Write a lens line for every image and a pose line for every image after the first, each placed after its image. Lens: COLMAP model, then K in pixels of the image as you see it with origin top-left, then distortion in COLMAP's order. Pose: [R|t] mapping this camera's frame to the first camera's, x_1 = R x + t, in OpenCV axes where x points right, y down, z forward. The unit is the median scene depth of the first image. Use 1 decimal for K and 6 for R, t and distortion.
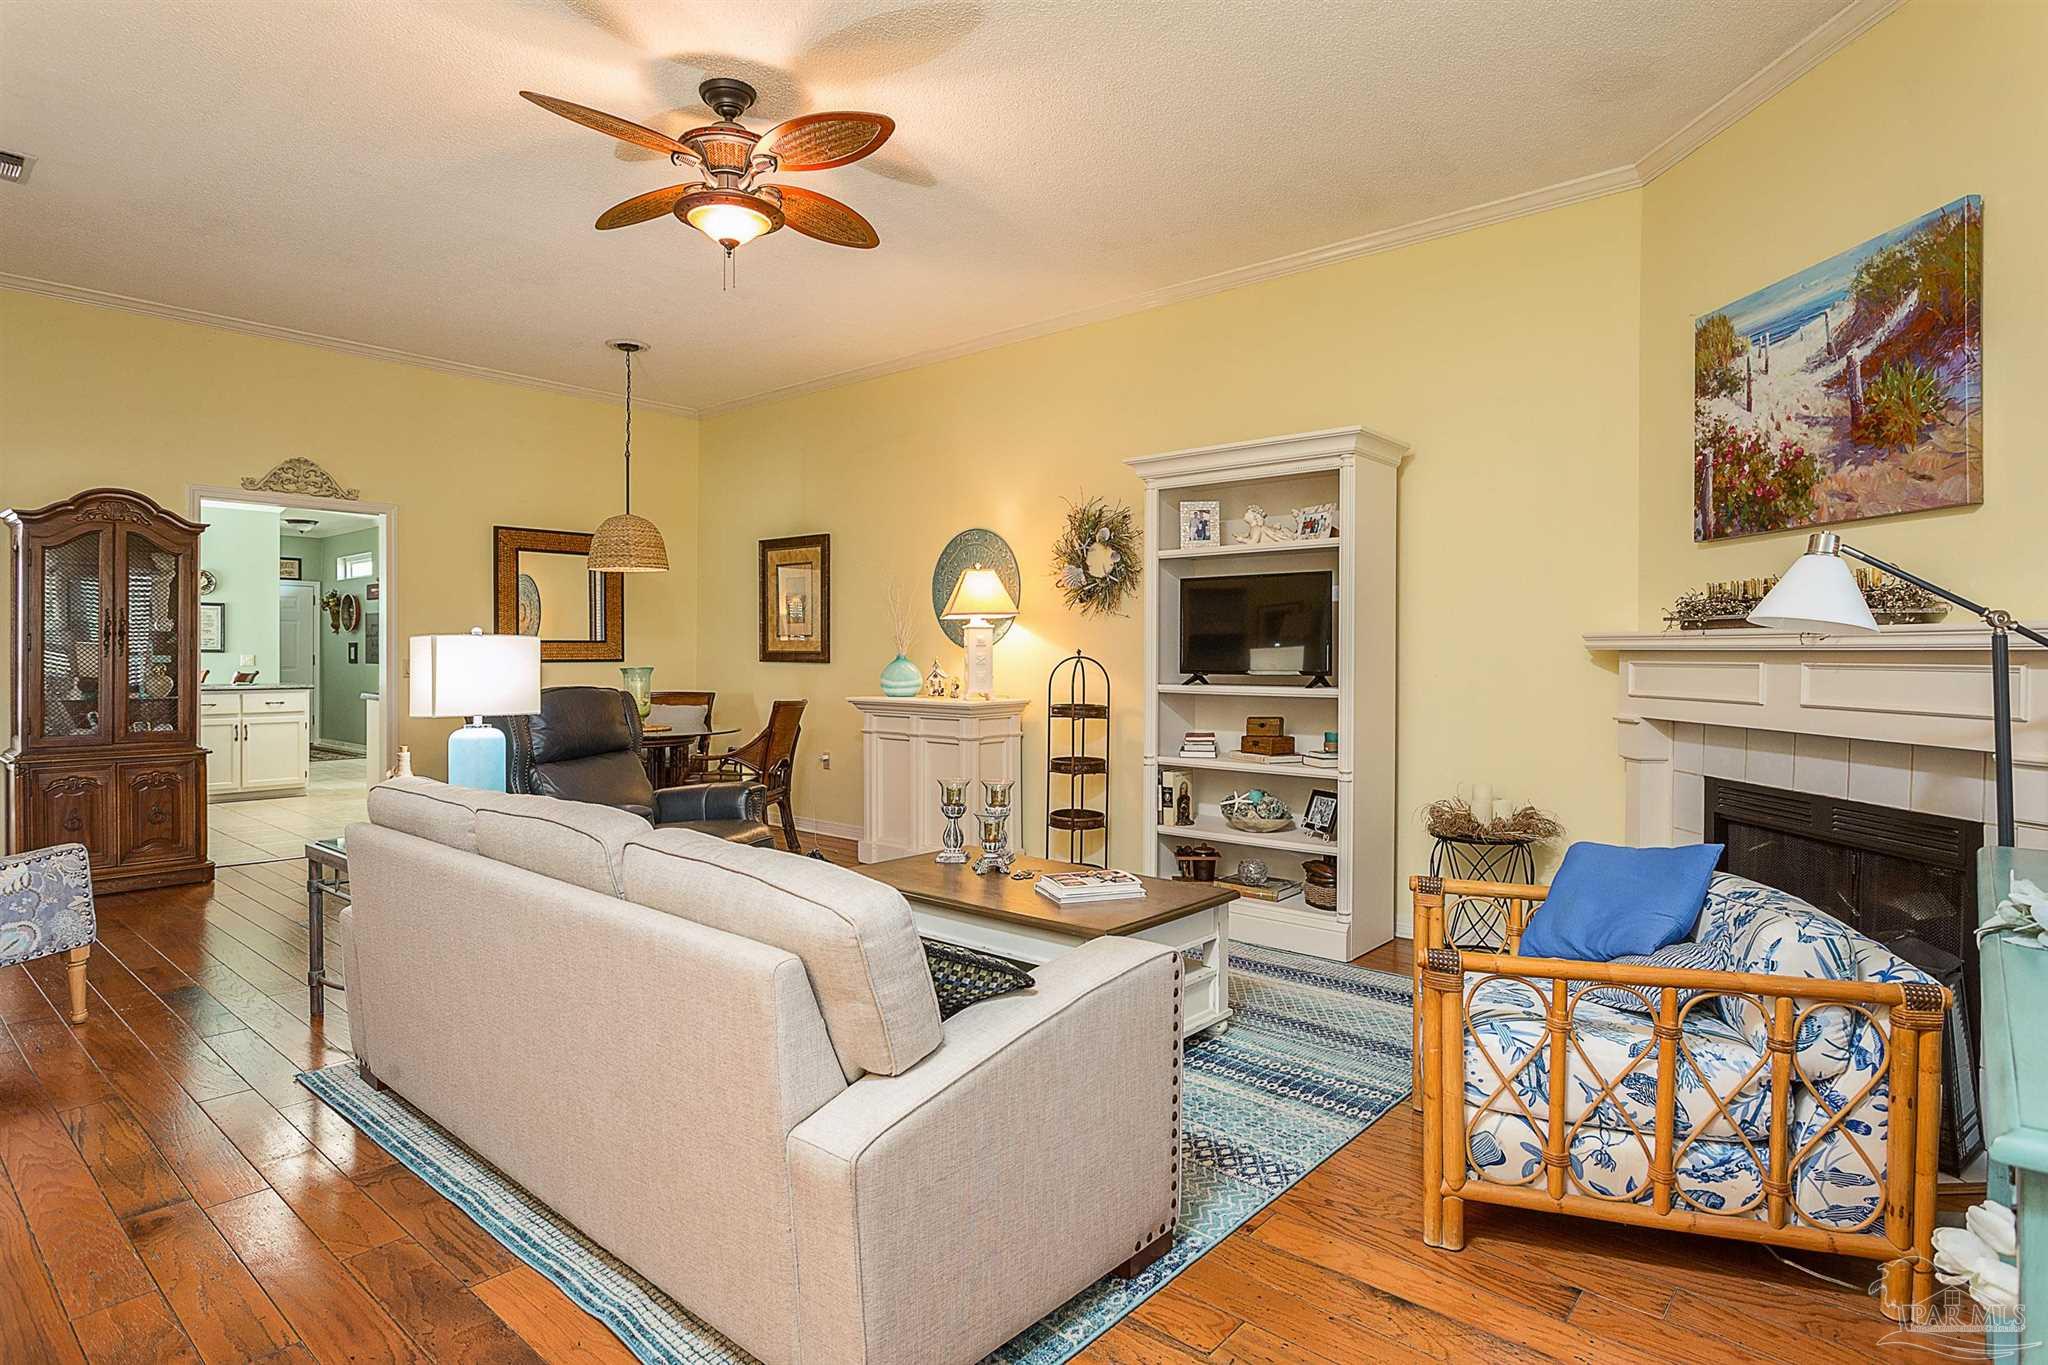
lens RADIAL K [[1076.4, 0, 1017.4], [0, 1076.4, 662.1], [0, 0, 1]] dist [-0.000392, 0.001229]
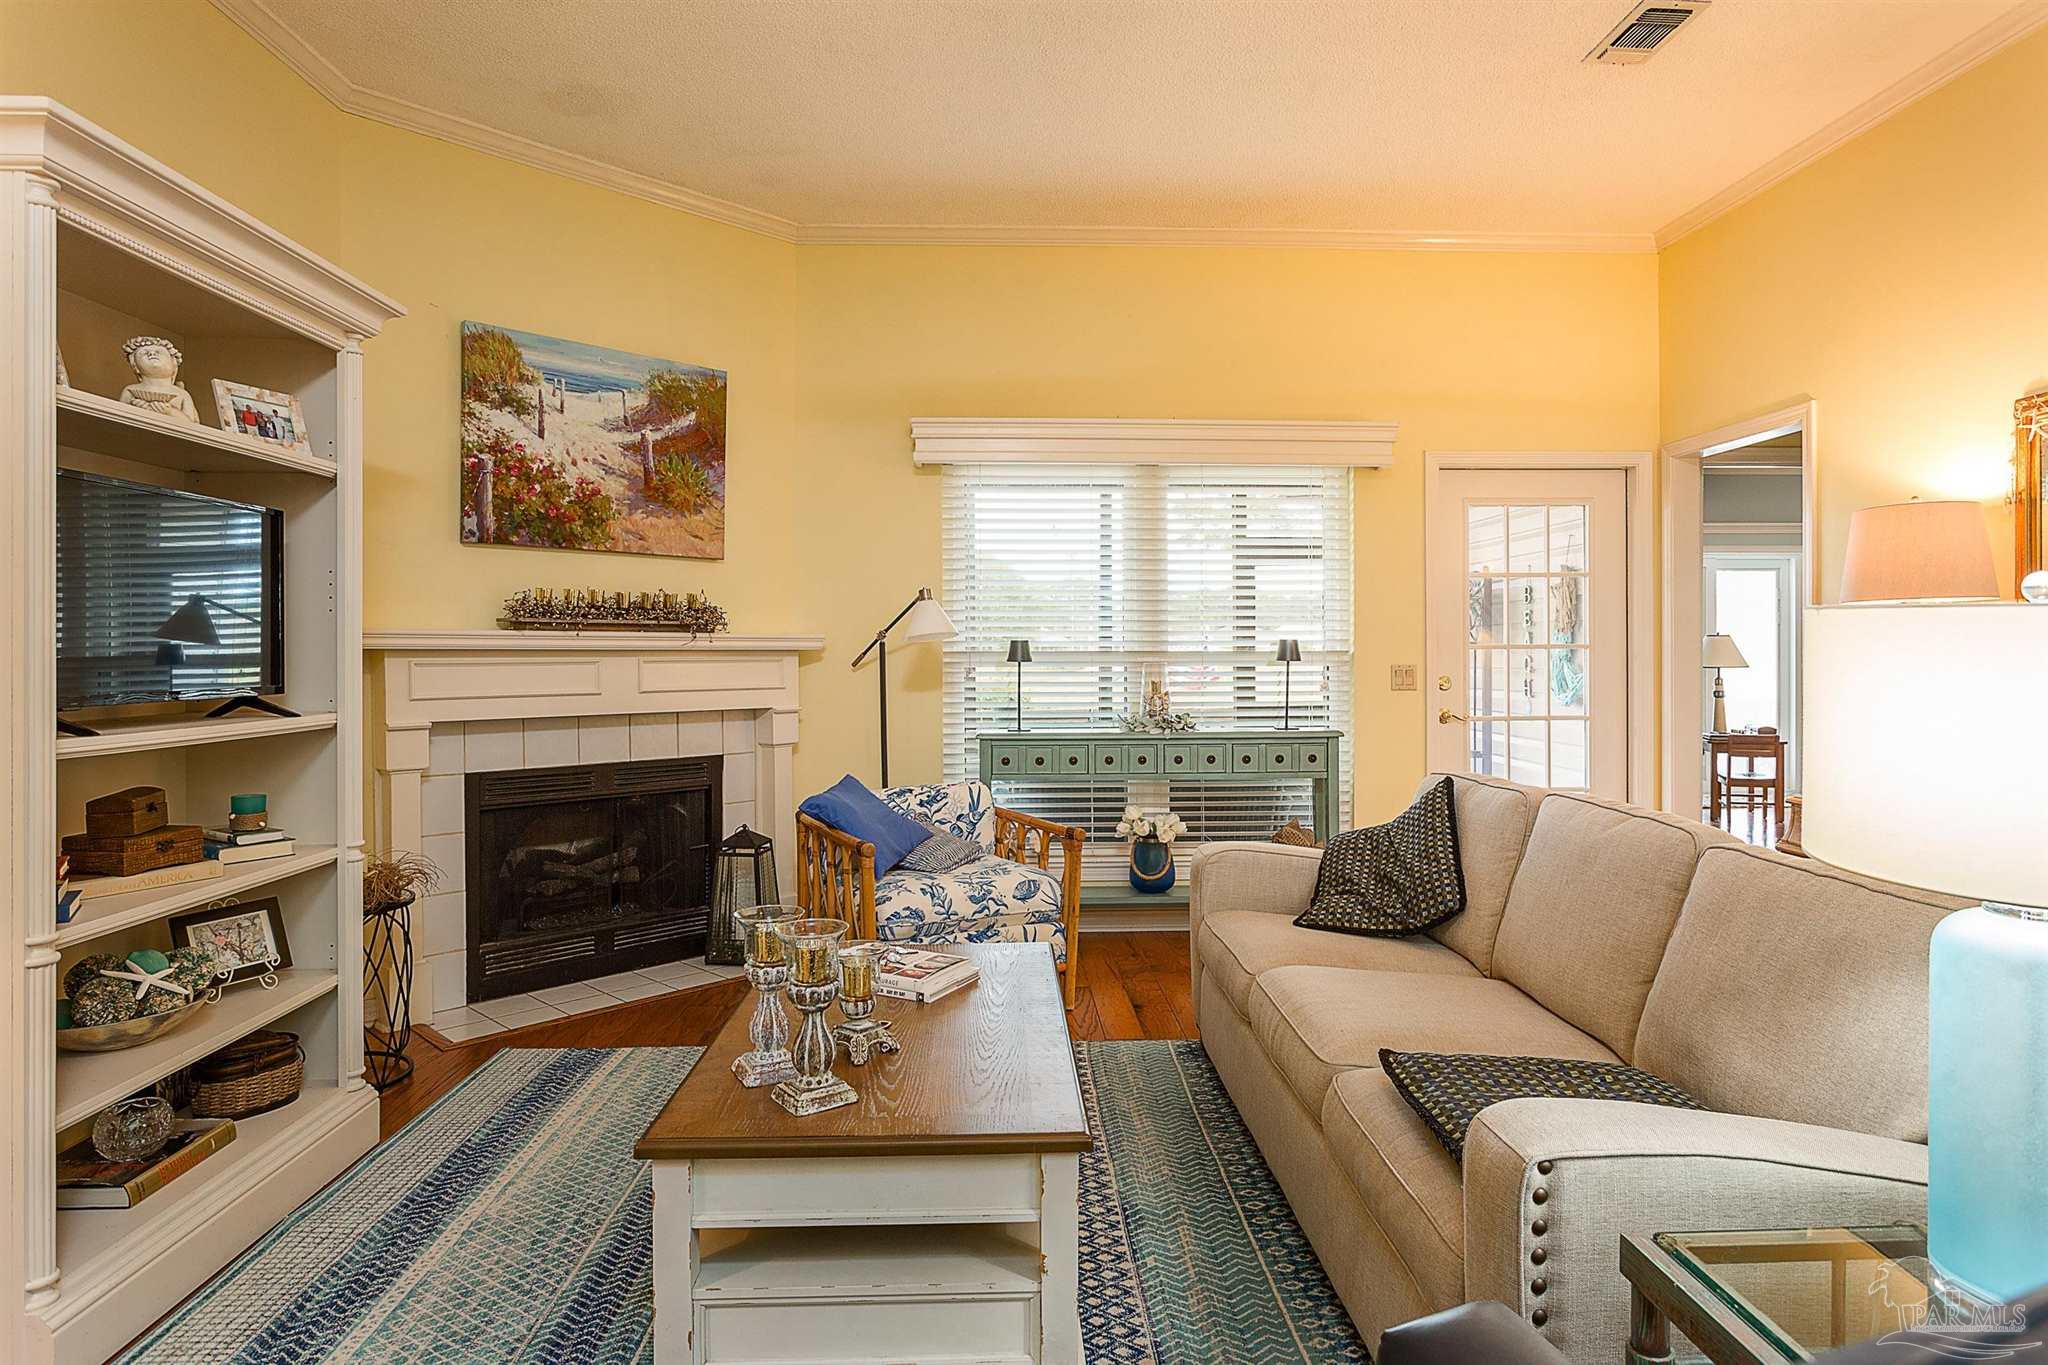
lens RADIAL K [[1179.8, 0, 1053.2], [0, 1179.8, 655.3], [0, 0, 1]] dist [-0.006872, 0.001300]
pose [[-0.703925, -0.002058, 0.710271, -0.594976], [0.008413, 0.999901, 0.011235, -0.014901], [-0.710224, 0.013884, -0.703839, 1.539405]]
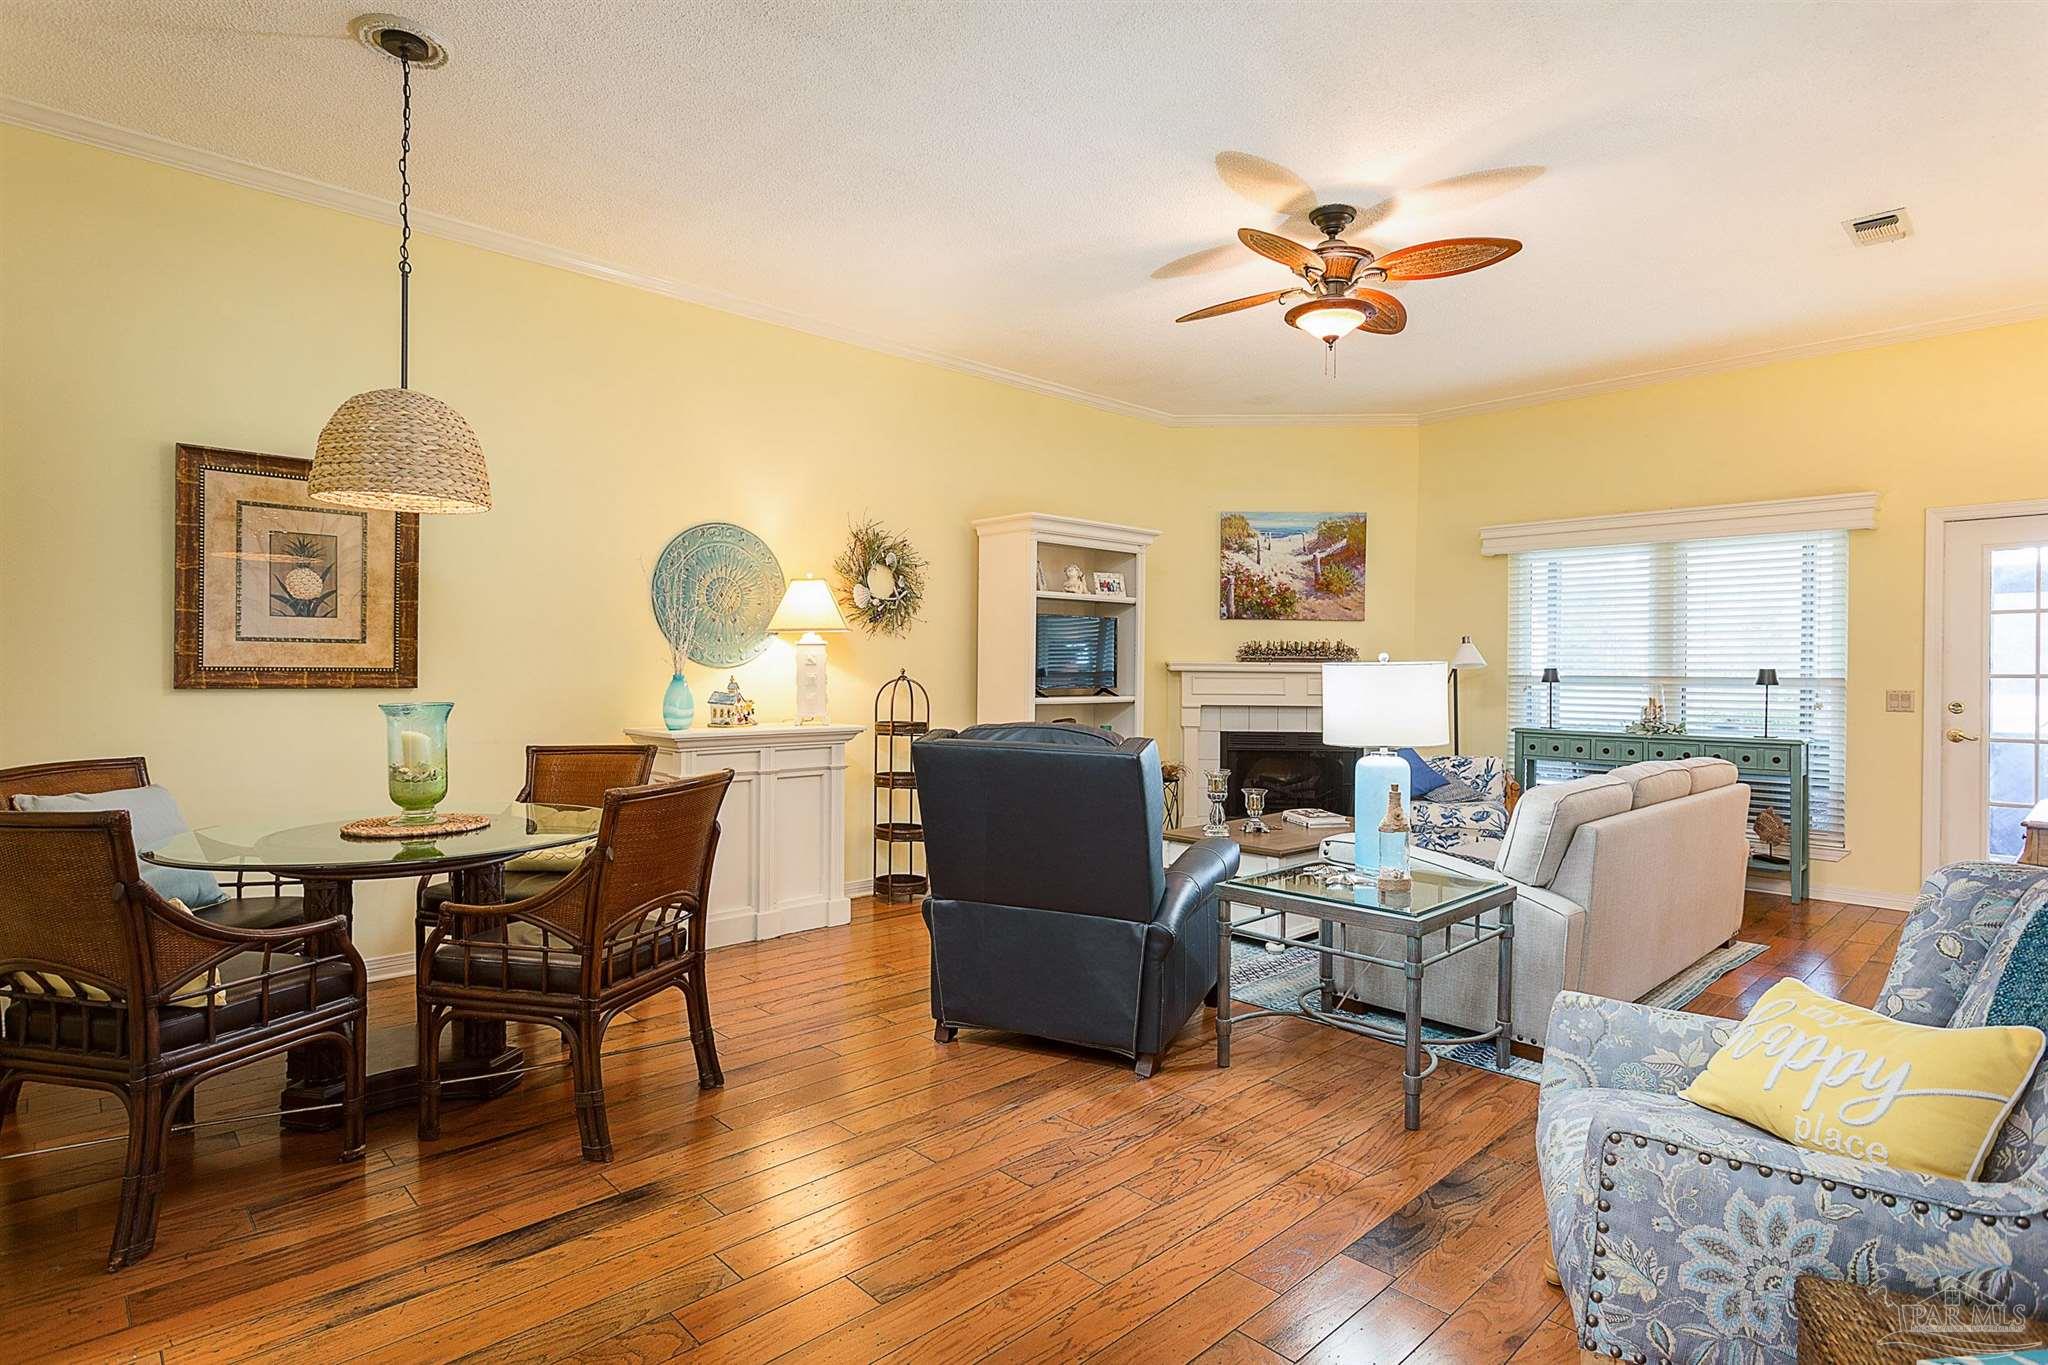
lens RADIAL K [[1076.4, 0, 1003.9], [0, 1076.4, 674.3], [0, 0, 1]] dist [-0.000392, 0.001229]
pose [[0.089170, -0.007030, 0.995992, -1.640826], [0.003024, 0.999972, 0.006788, -0.022377], [-0.996012, 0.002406, 0.089188, 1.369588]]
